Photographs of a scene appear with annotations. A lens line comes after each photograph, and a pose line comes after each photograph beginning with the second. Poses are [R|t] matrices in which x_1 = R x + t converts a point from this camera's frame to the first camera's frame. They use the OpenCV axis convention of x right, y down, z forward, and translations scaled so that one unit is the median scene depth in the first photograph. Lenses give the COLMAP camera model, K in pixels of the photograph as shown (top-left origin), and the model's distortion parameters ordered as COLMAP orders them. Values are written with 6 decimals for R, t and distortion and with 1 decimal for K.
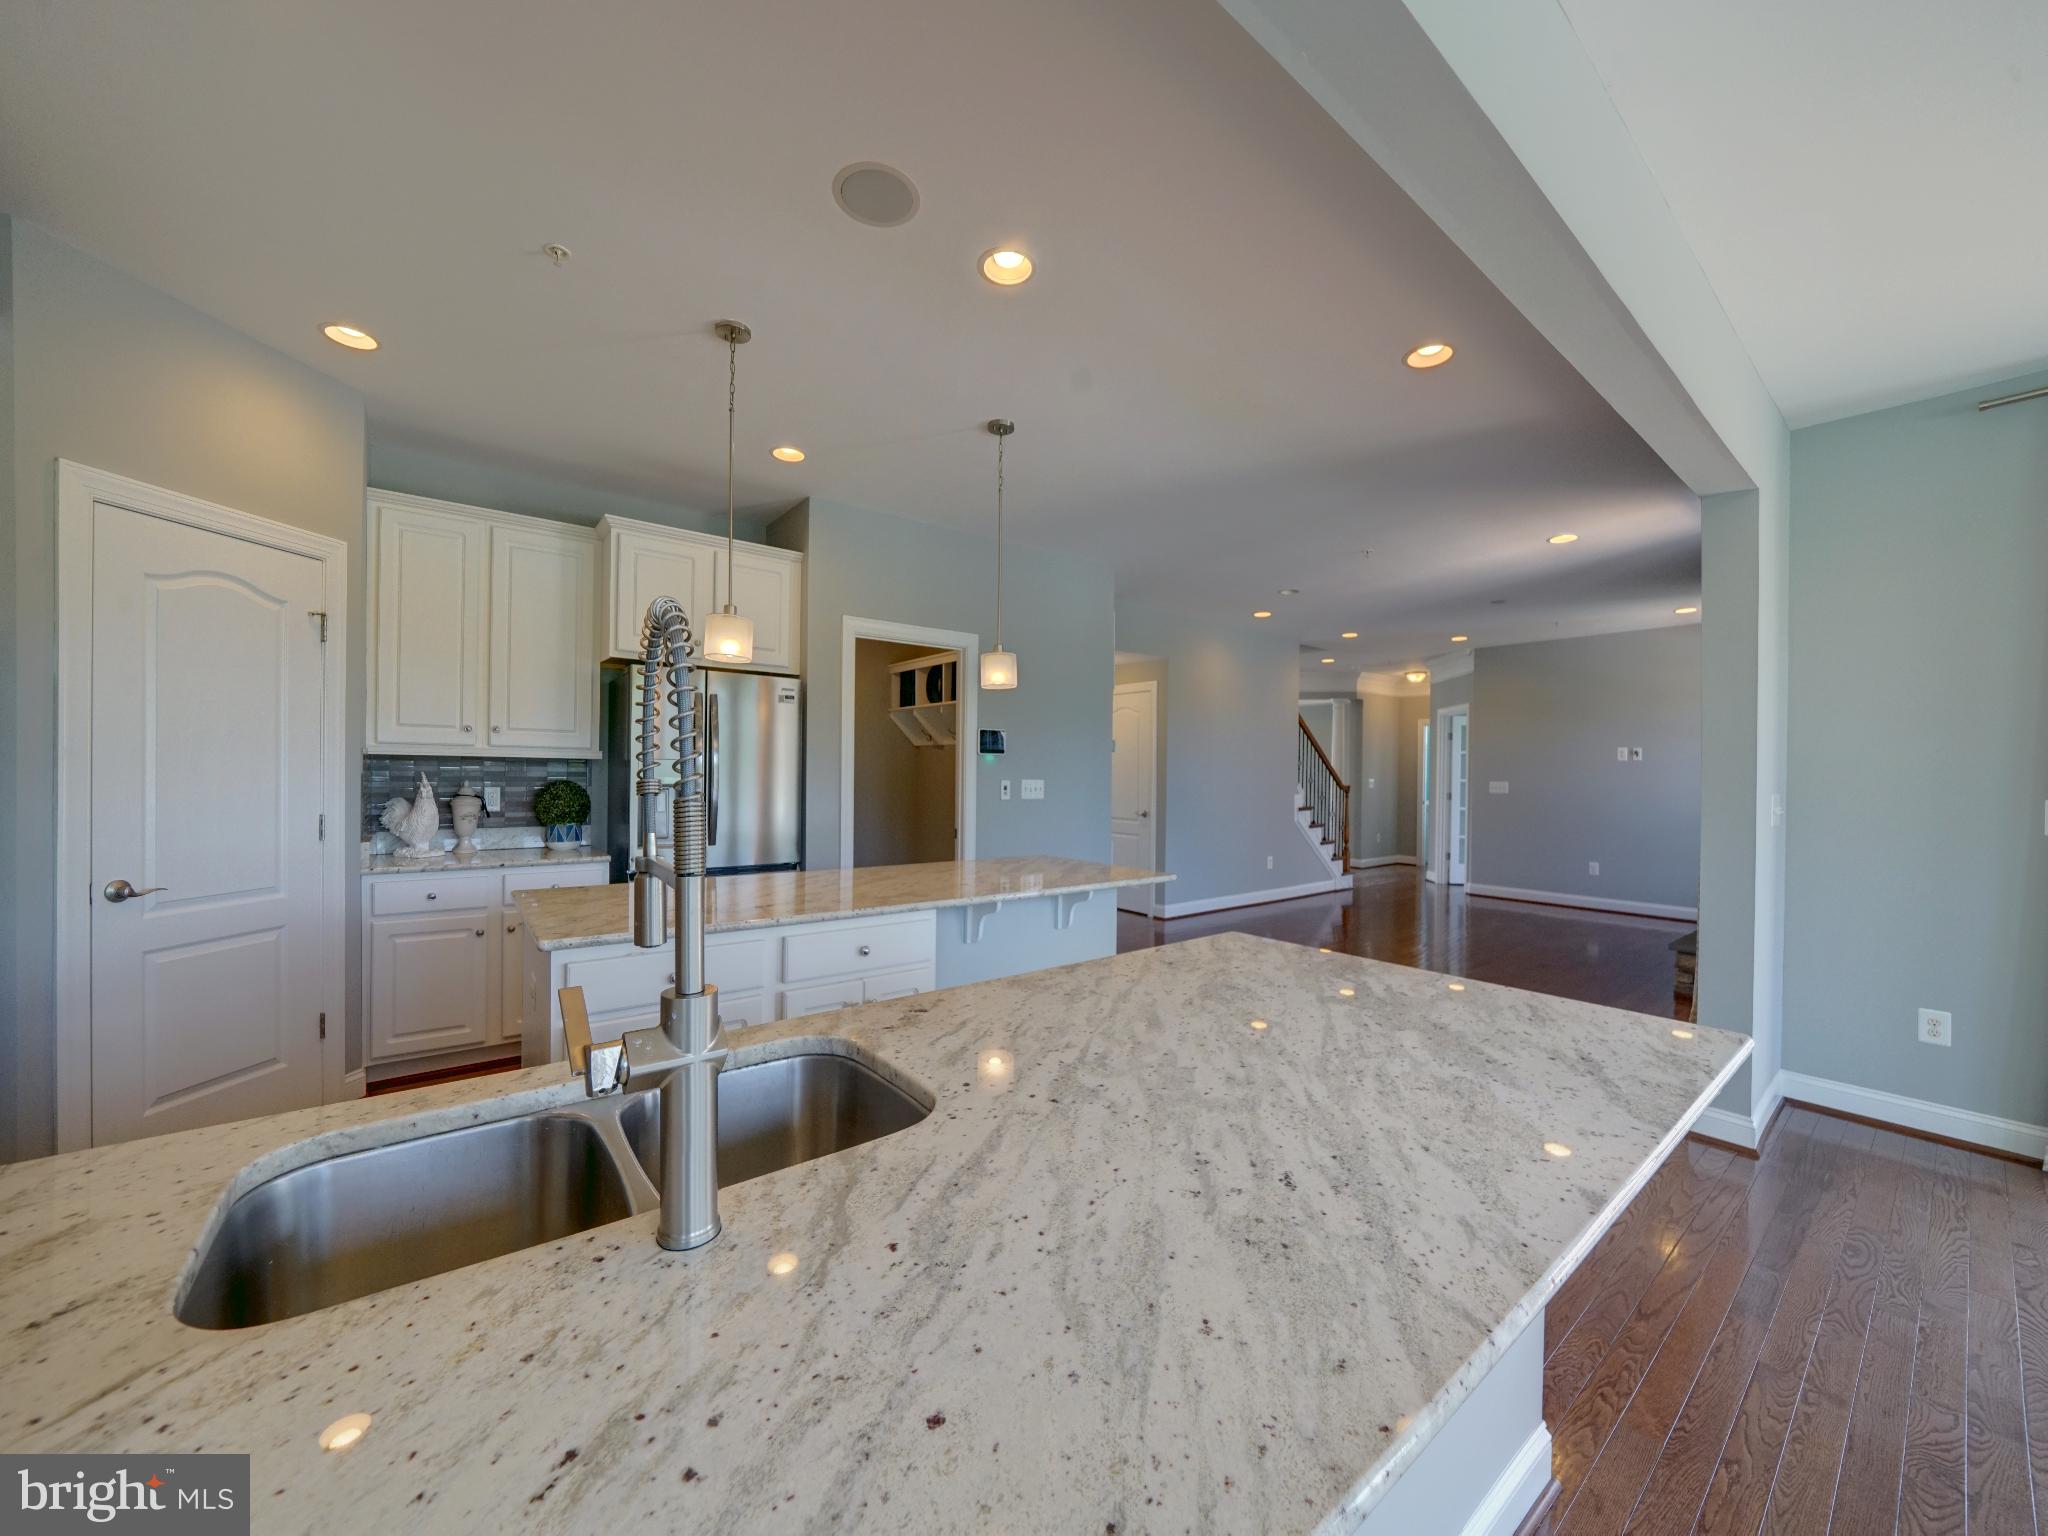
lens RADIAL K [[758.6, 0, 1024.8], [0, 758.6, 772.8], [0, 0, 1]] dist [-0.013528, 0.000047]
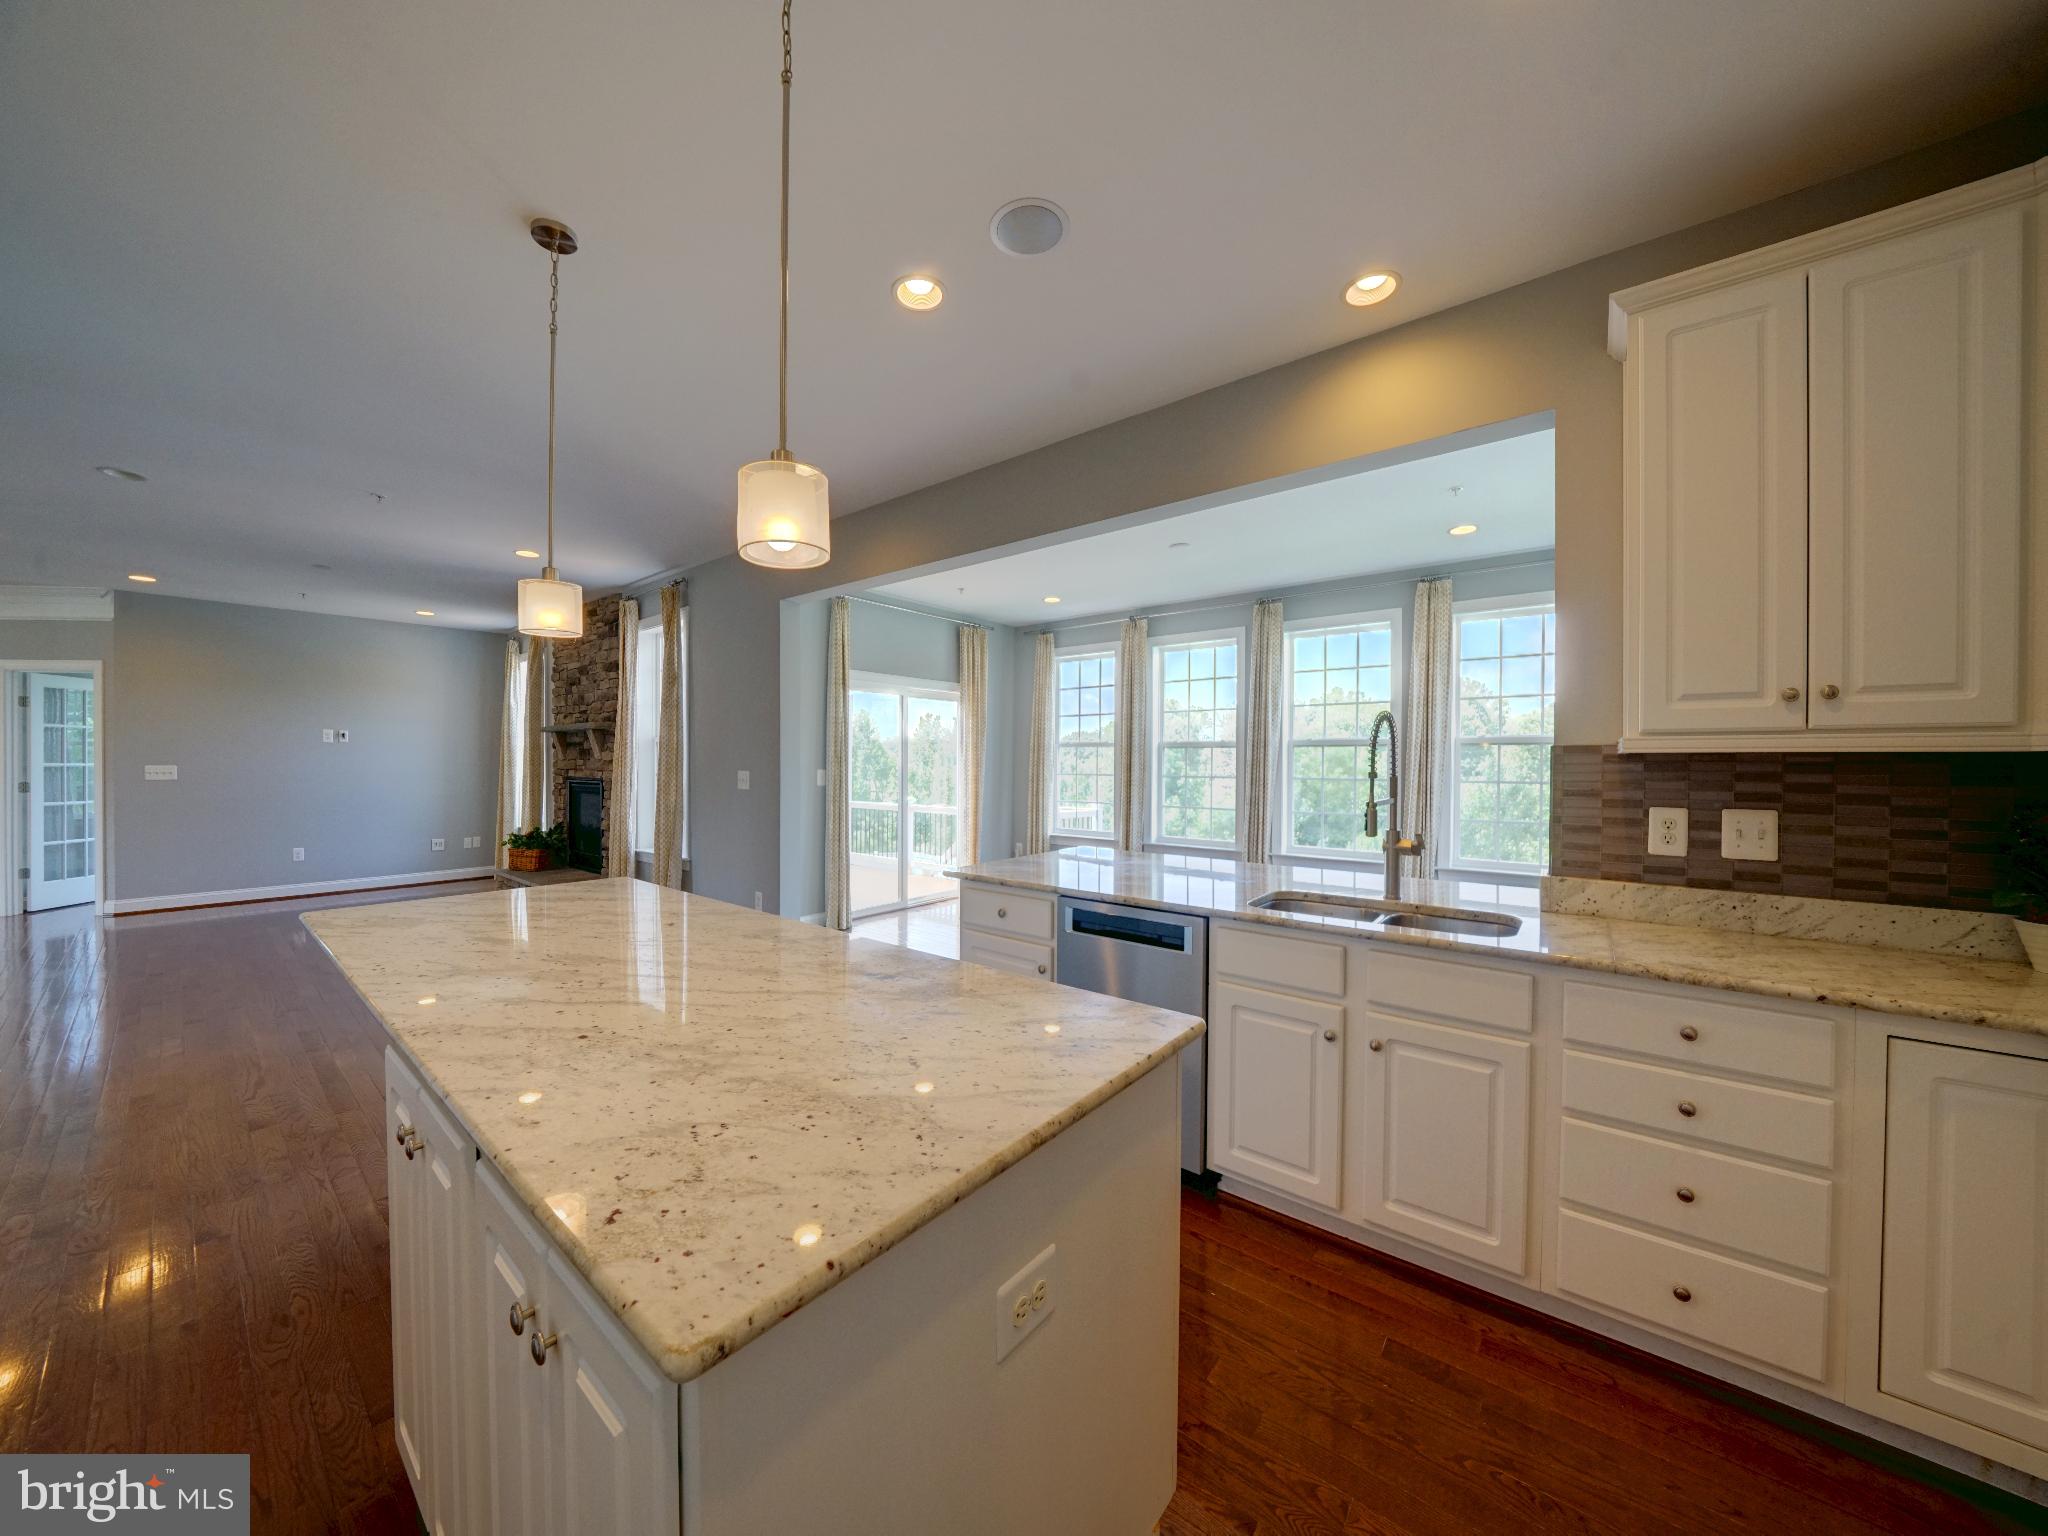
lens RADIAL K [[707.3, 0, 996.1], [0, 707.3, 768.1], [0, 0, 1]] dist [-0.026269, 0.004272]
pose [[-0.206646, -0.020427, 0.978203, -0.616855], [-0.005486, 0.999791, 0.019719, -0.010606], [-0.978400, -0.001291, -0.206715, 0.660902]]
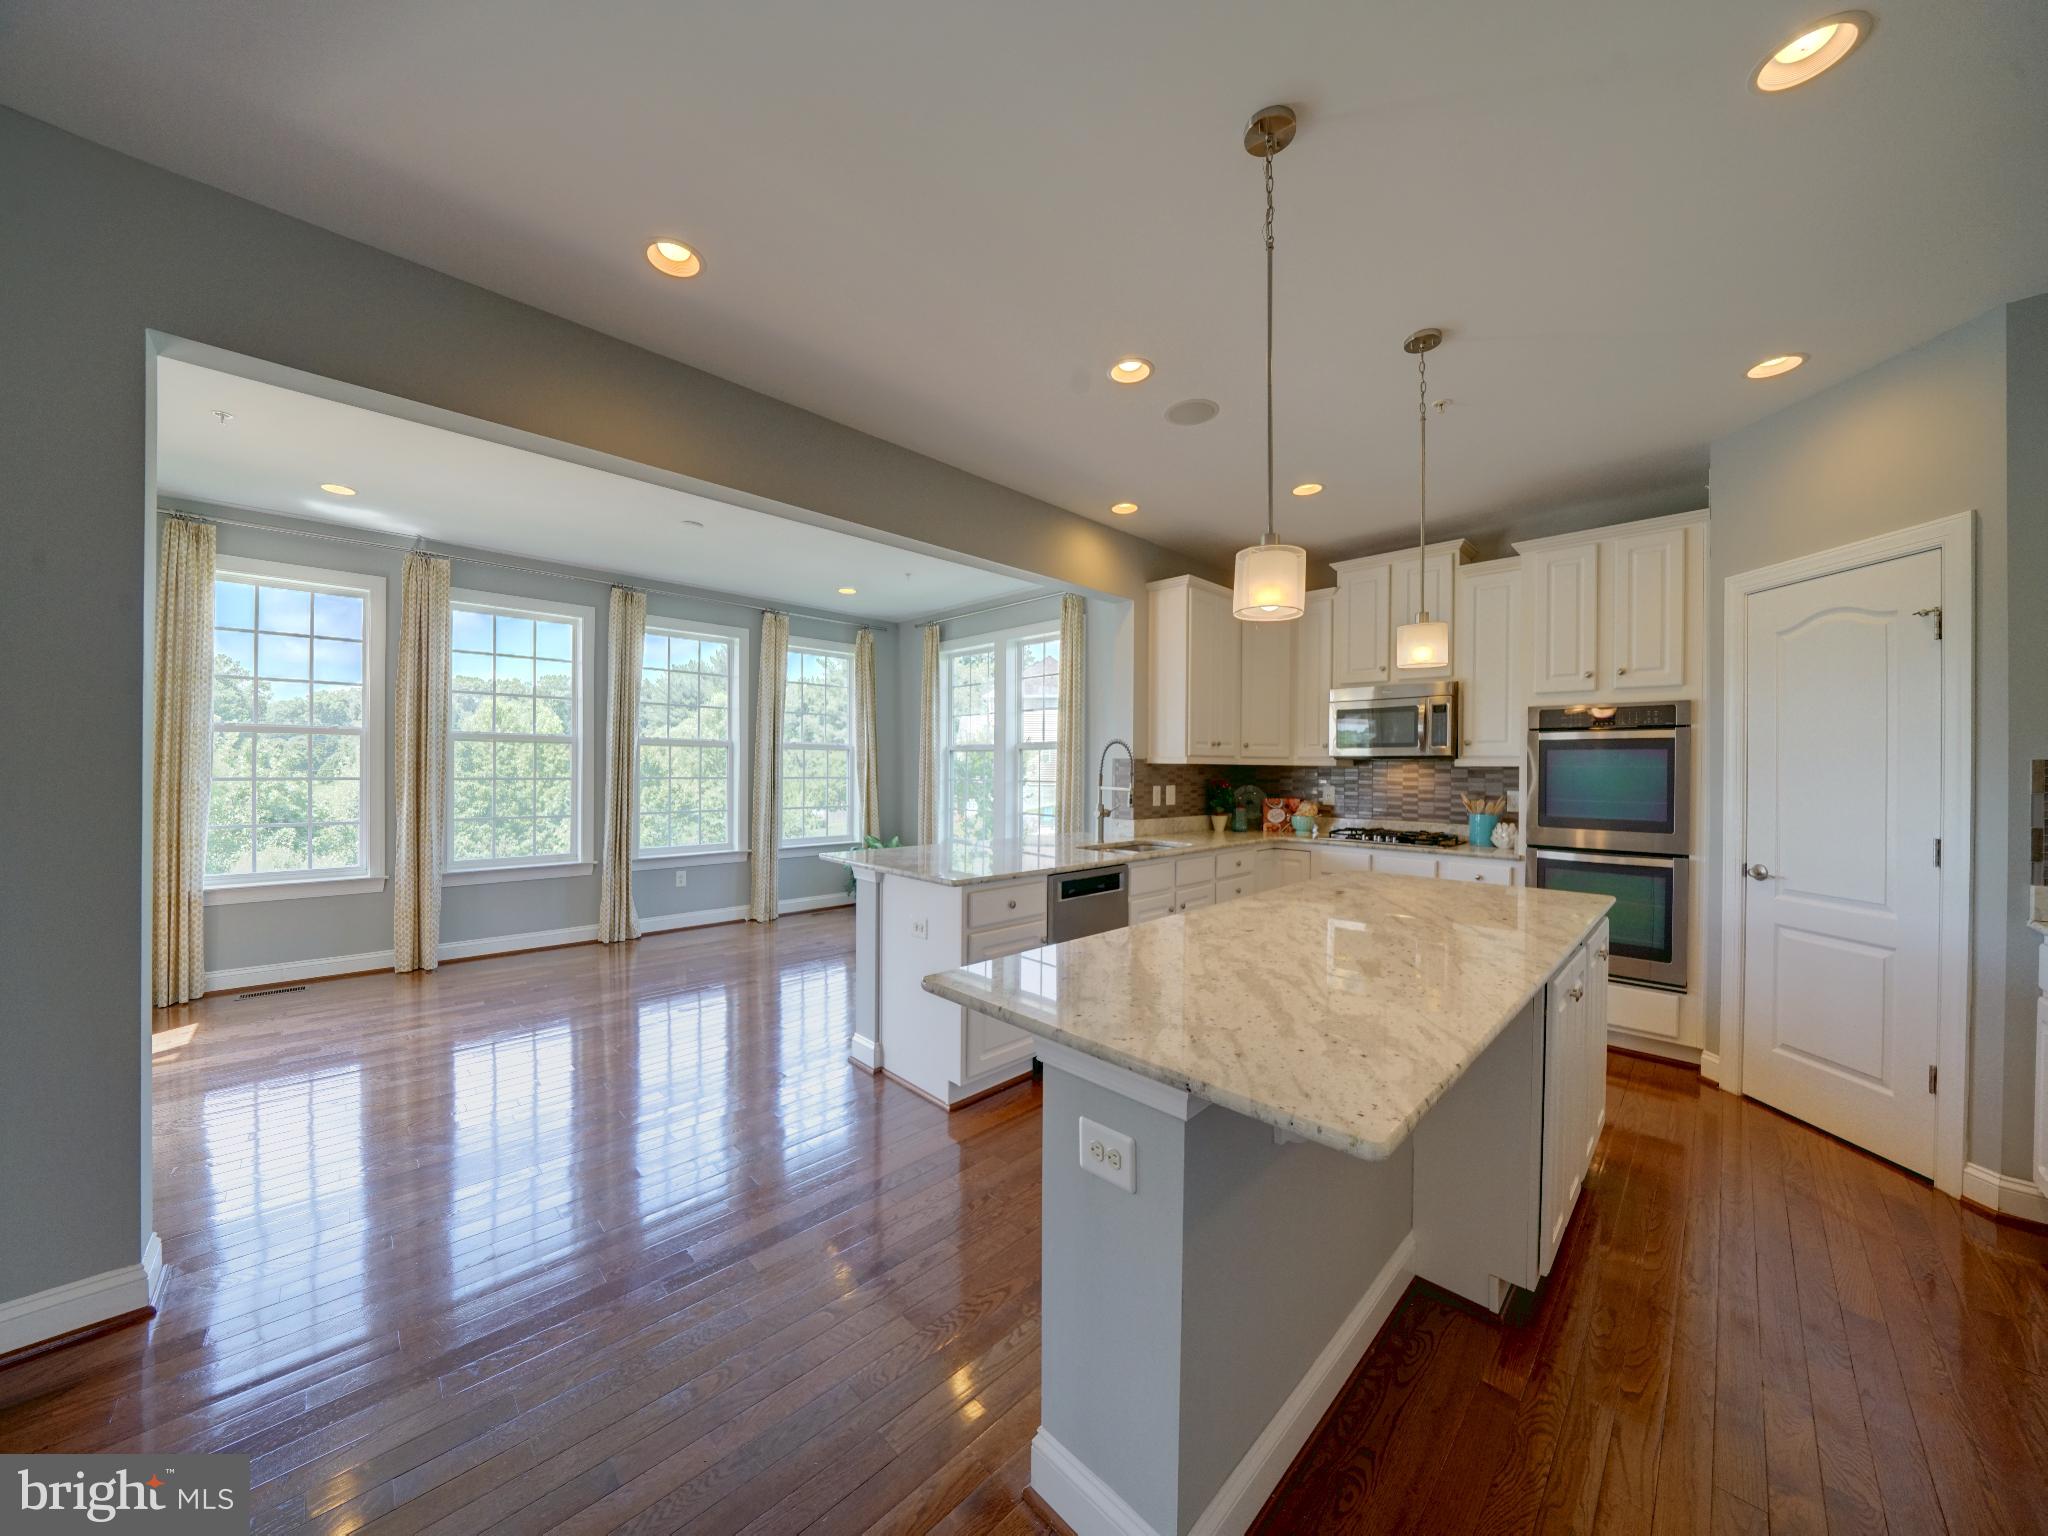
lens RADIAL K [[712.4, 0, 1012.1], [0, 712.4, 769.5], [0, 0, 1]] dist [-0.025714, 0.002850]
pose [[-0.994721, -0.020641, -0.100516, 0.170472], [-0.021183, 0.999766, 0.004319, -0.003002], [0.100404, 0.006425, -0.994926, 1.299585]]
